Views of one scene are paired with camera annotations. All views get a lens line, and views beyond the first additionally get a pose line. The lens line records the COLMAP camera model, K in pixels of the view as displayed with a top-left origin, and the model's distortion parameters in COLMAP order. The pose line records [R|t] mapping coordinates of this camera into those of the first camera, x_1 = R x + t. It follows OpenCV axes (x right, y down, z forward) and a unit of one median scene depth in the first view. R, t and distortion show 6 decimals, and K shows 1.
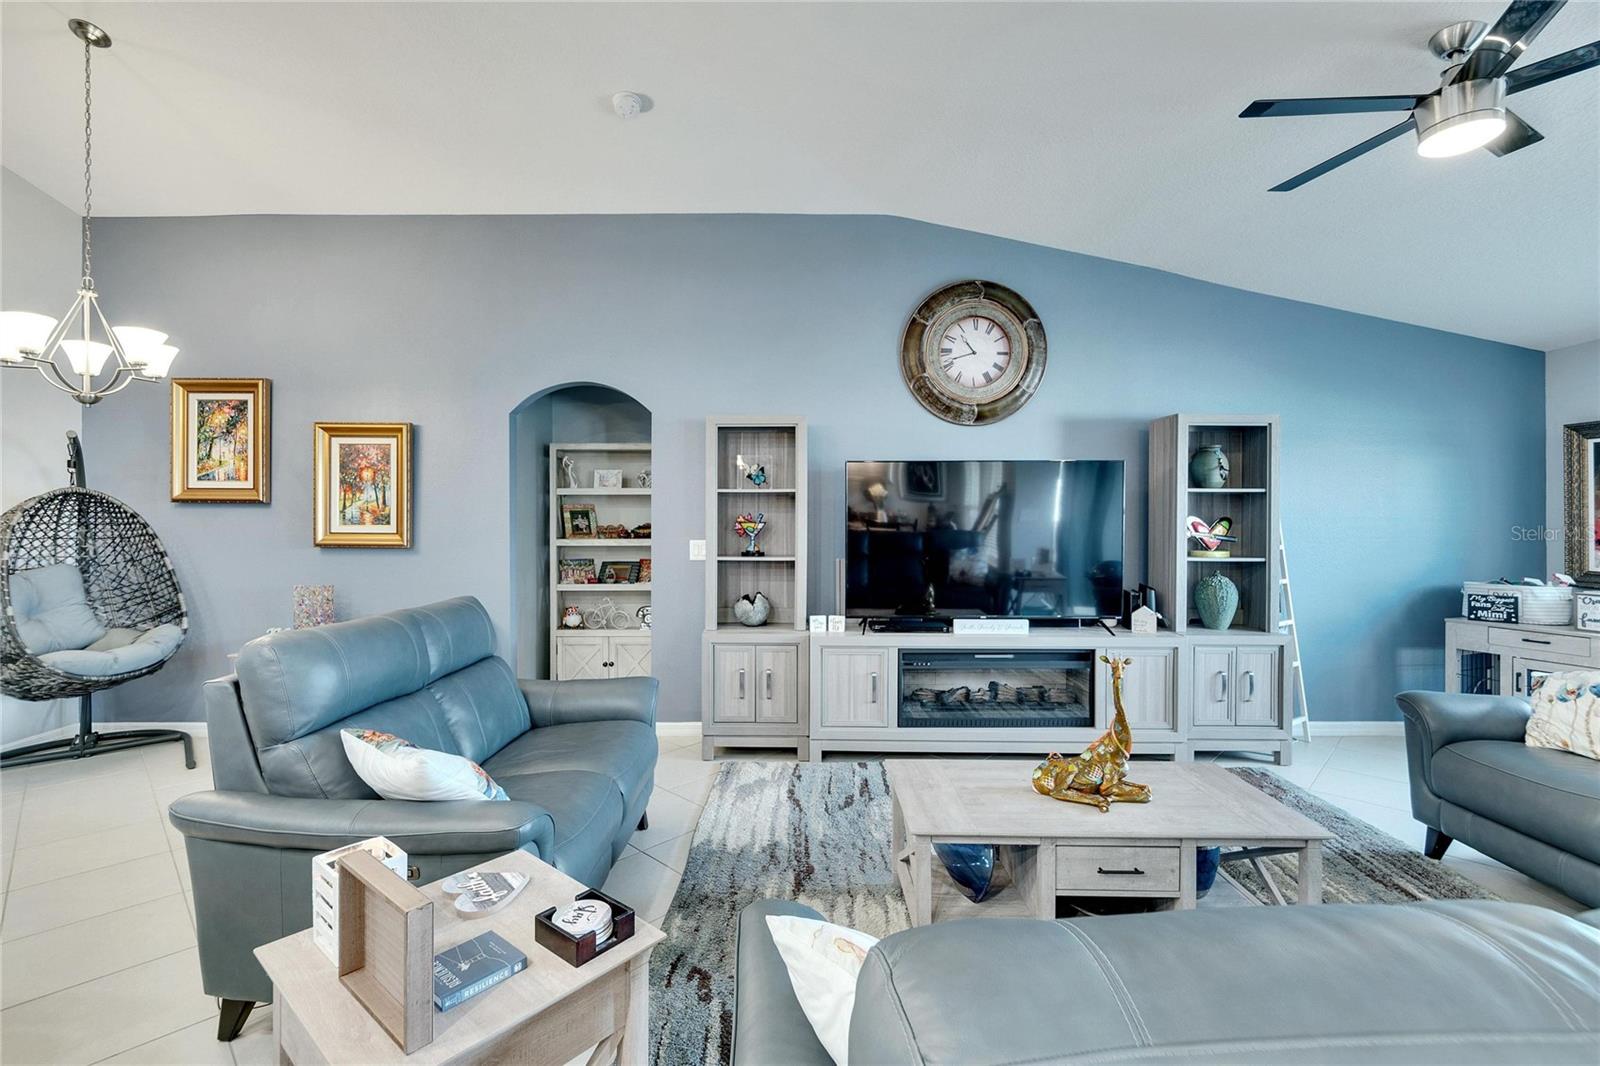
lens RADIAL K [[728.2, 0, 791.8], [0, 728.2, 516.1], [0, 0, 1]] dist [0.001312, 0.000110]
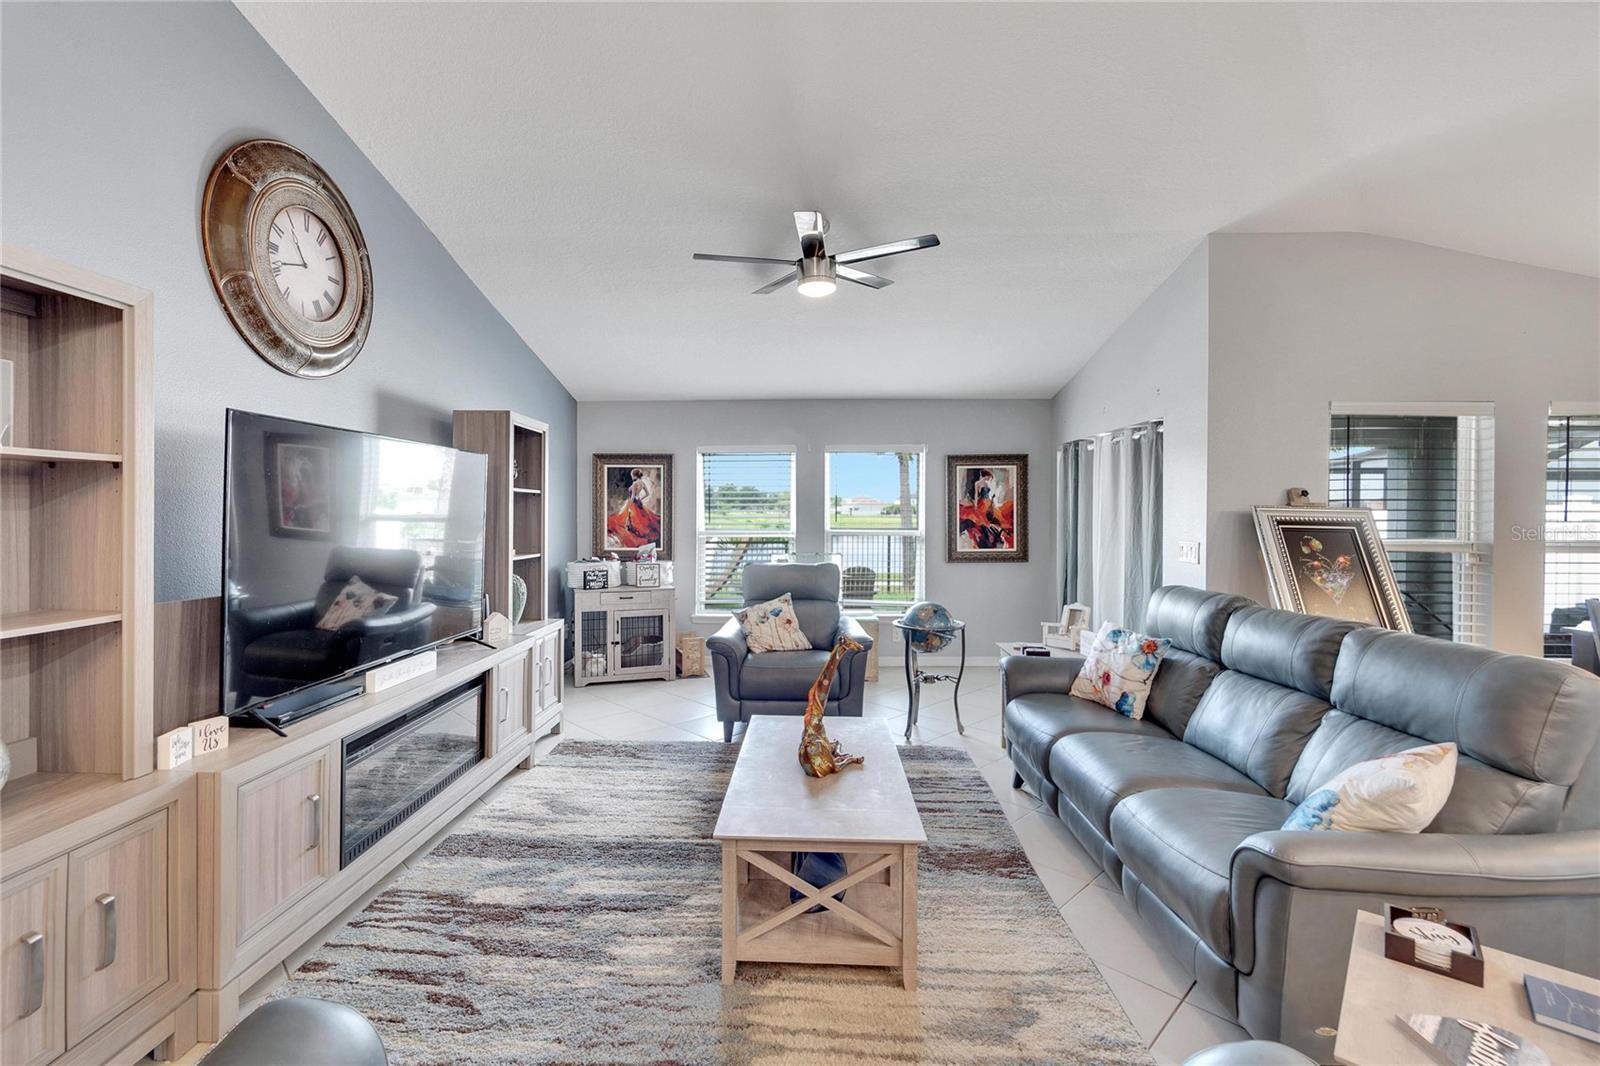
lens RADIAL K [[701.1, 0, 796.5], [0, 701.1, 519.2], [0, 0, 1]] dist [0.002208, -0.002923]
pose [[0.022366, -0.008134, 0.999717, -0.379329], [-0.000551, 0.999967, 0.008148, -0.002279], [-0.999750, -0.000733, 0.022360, 0.559517]]
